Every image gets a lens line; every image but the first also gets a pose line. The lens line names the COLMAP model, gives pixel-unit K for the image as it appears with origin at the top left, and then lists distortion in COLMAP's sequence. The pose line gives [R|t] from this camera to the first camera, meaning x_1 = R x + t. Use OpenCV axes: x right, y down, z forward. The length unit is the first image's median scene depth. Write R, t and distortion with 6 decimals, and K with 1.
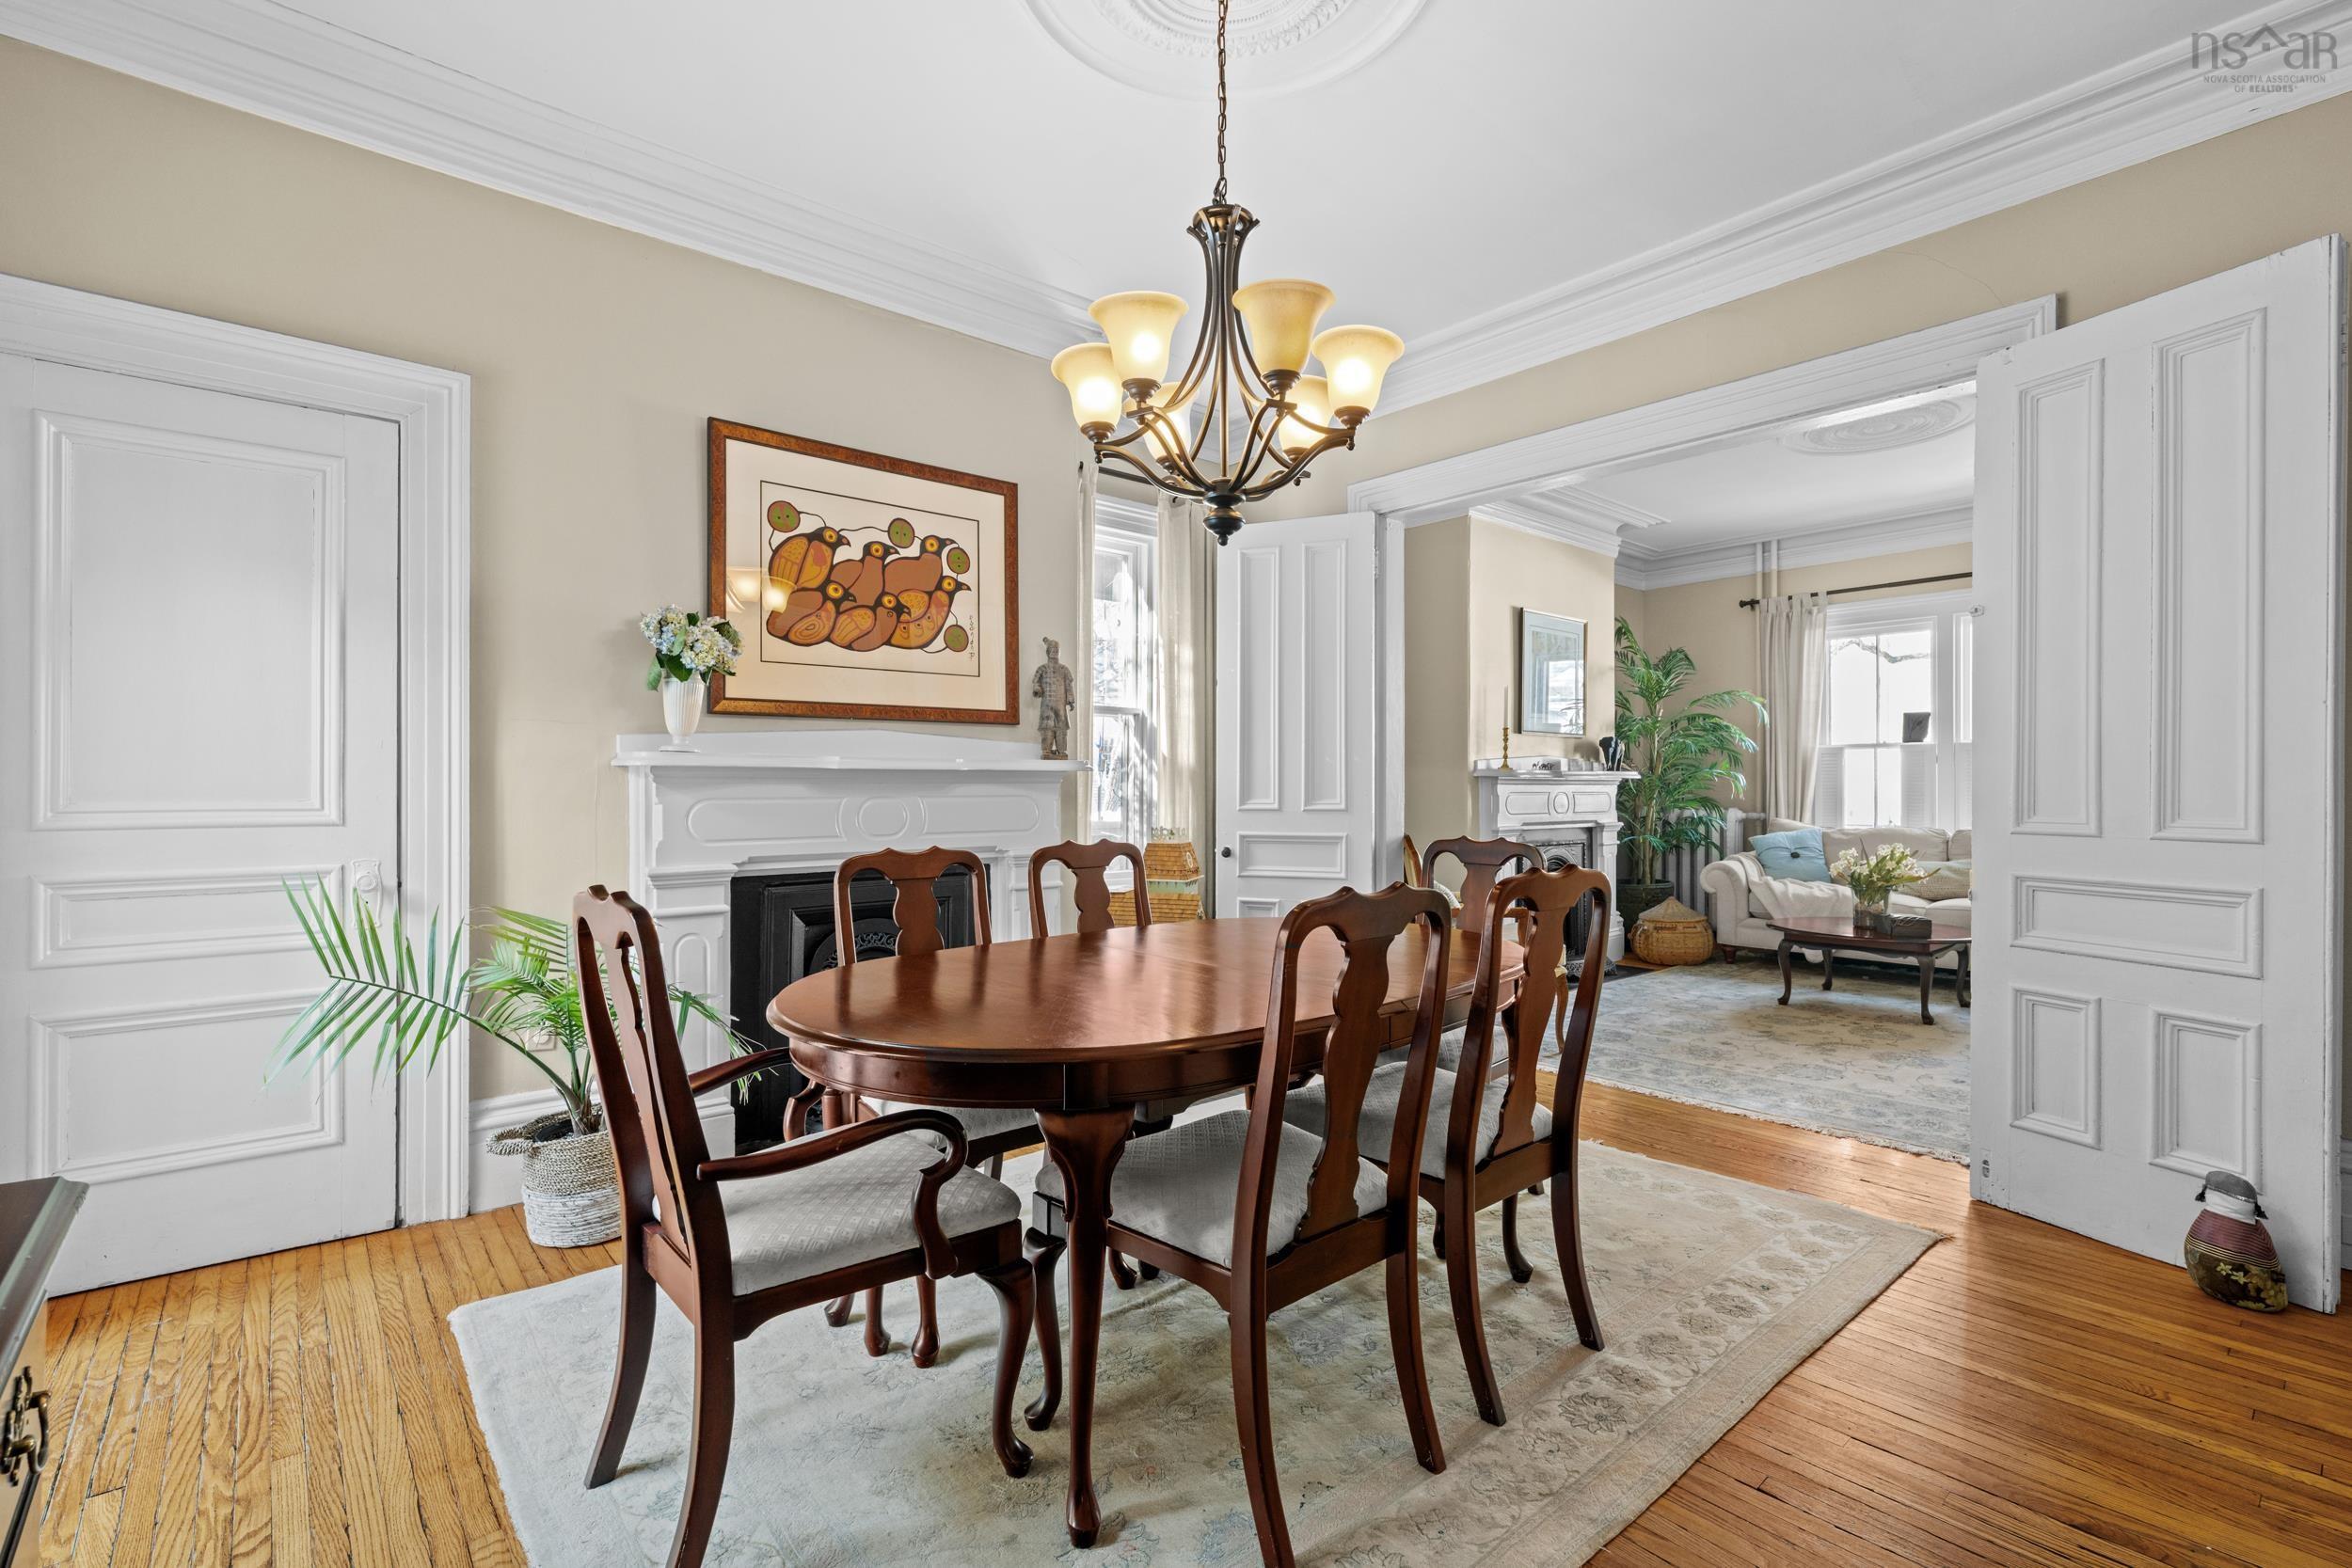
lens RADIAL K [[1051.7, 0, 1176.0], [0, 1051.7, 784.0], [0, 0, 1]] dist [-0.001150, -0.000094]
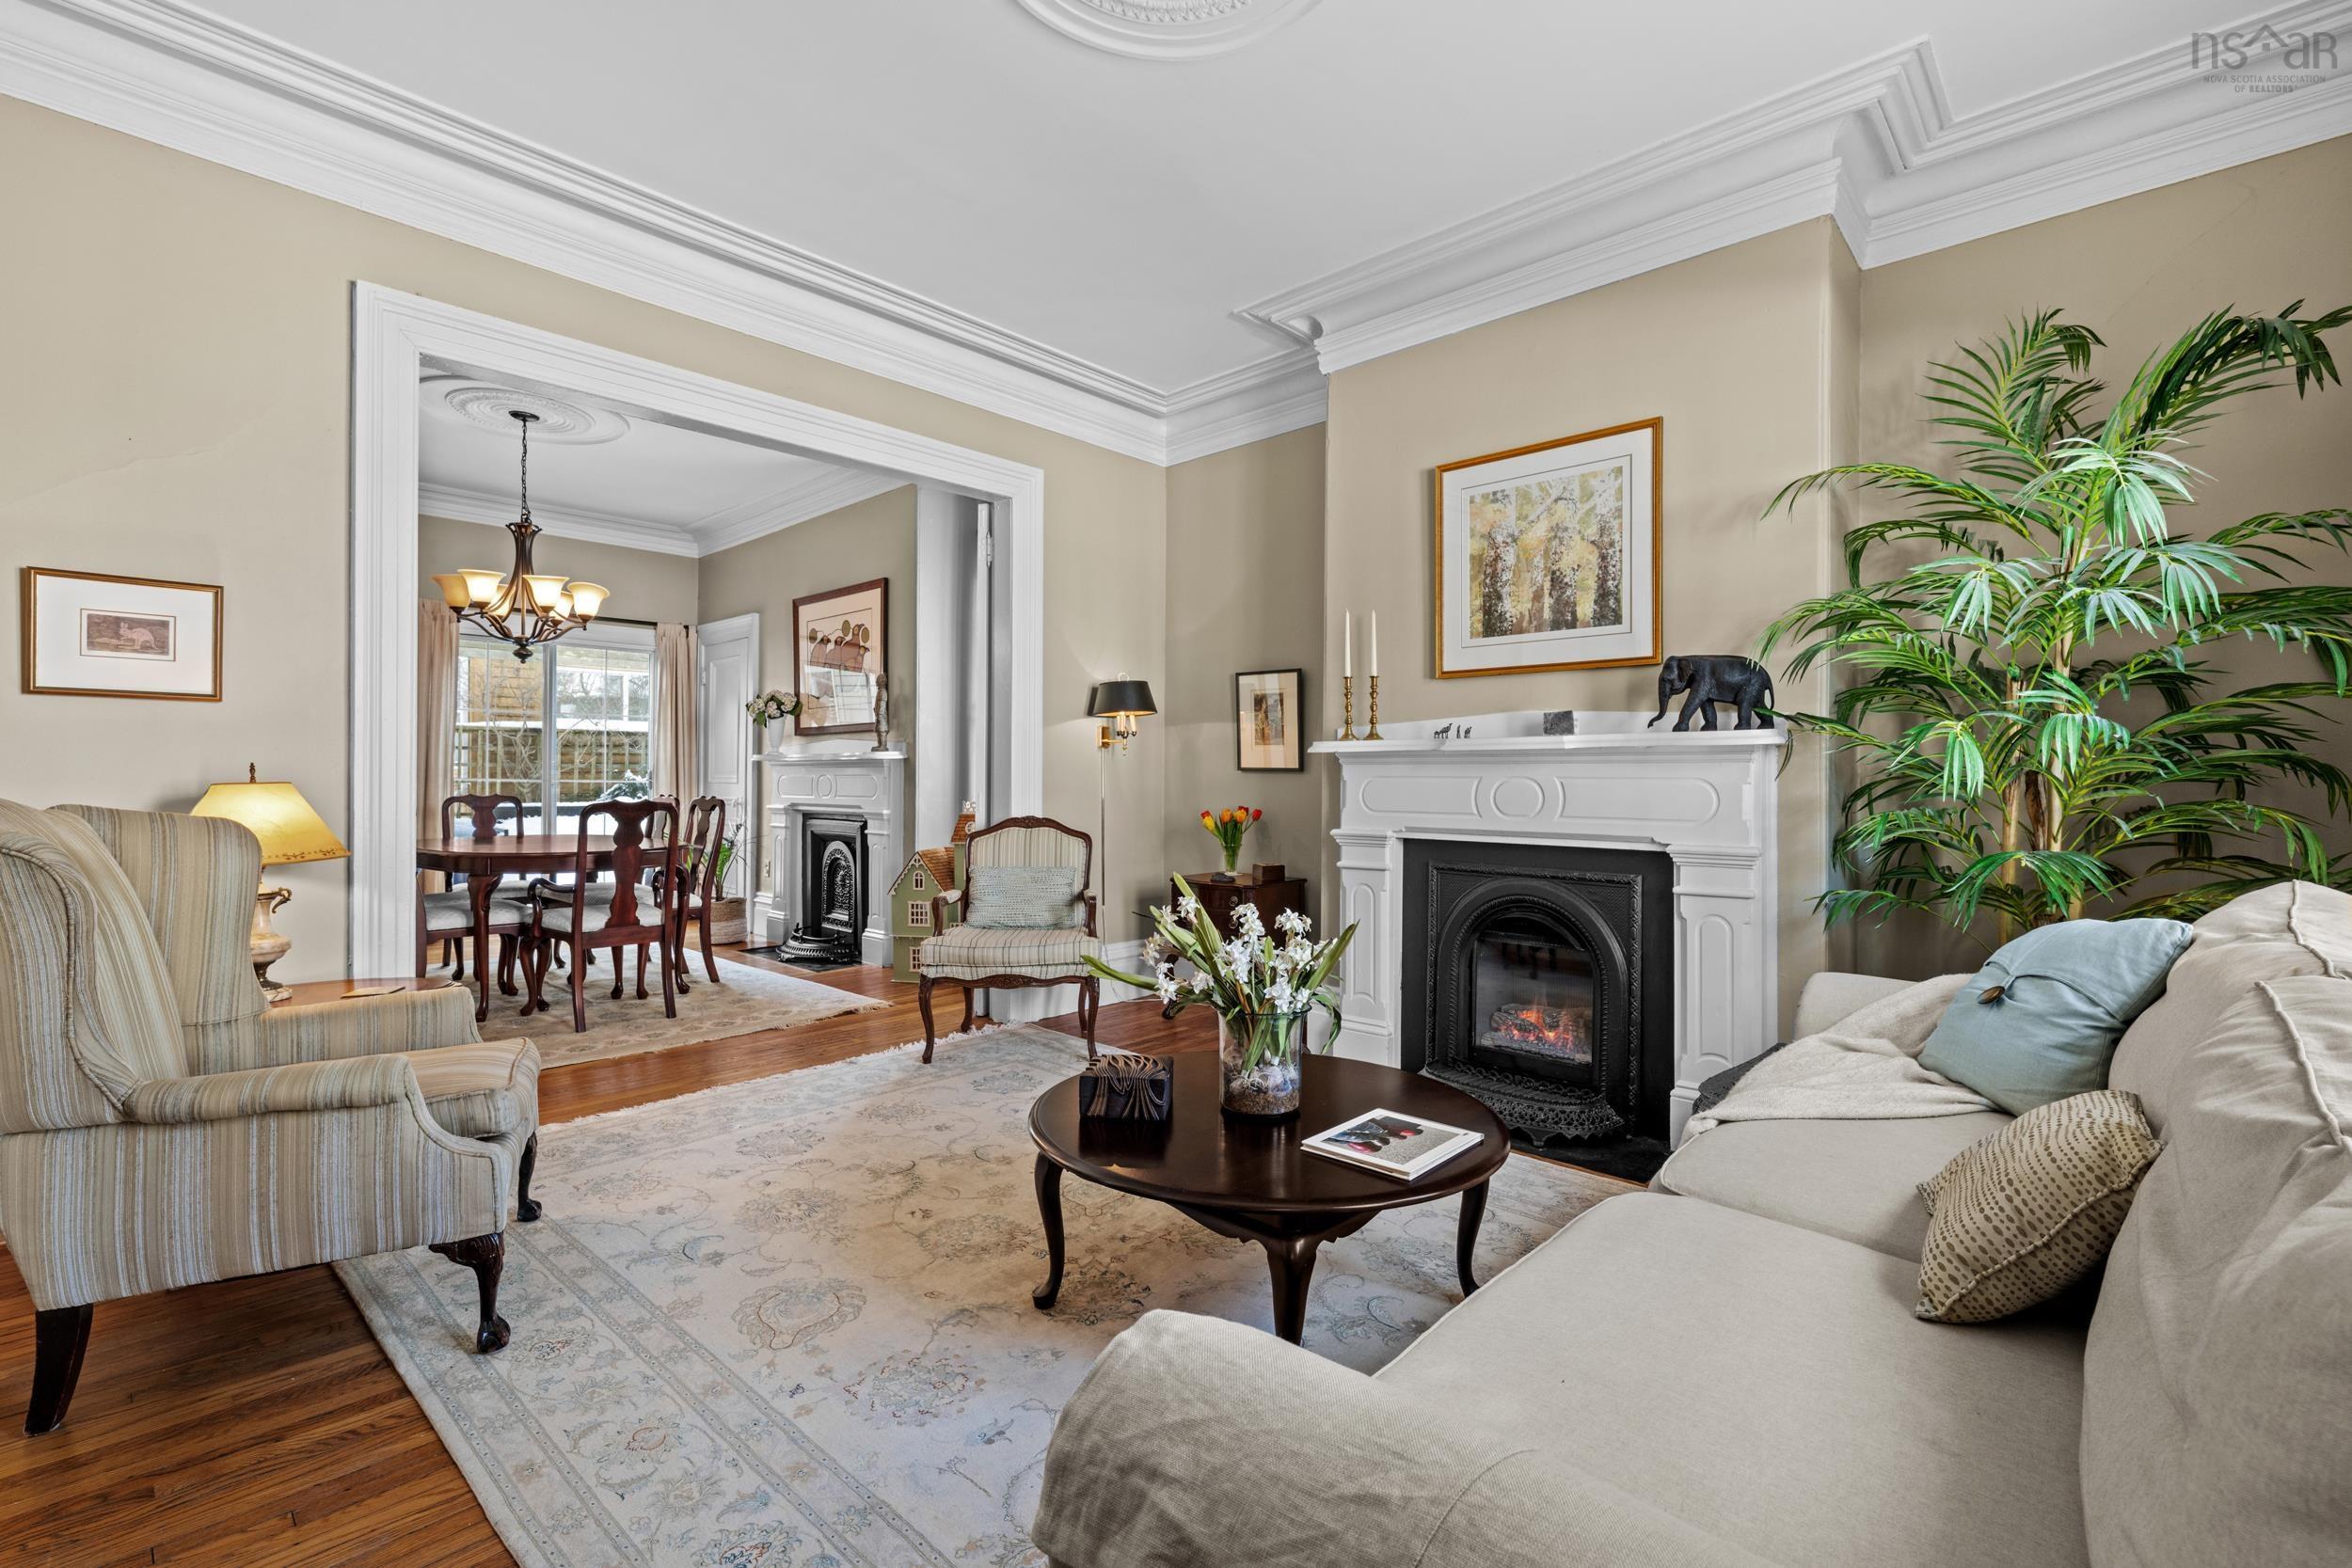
lens RADIAL K [[1051.7, 0, 1176.0], [0, 1051.7, 784.0], [0, 0, 1]] dist [-0.001150, -0.000094]
pose [[0.111777, -0.000102, -0.993733, 1.546349], [-0.007219, 0.999974, -0.000915, 0.022557], [0.993707, 0.007276, 0.111774, 1.335924]]
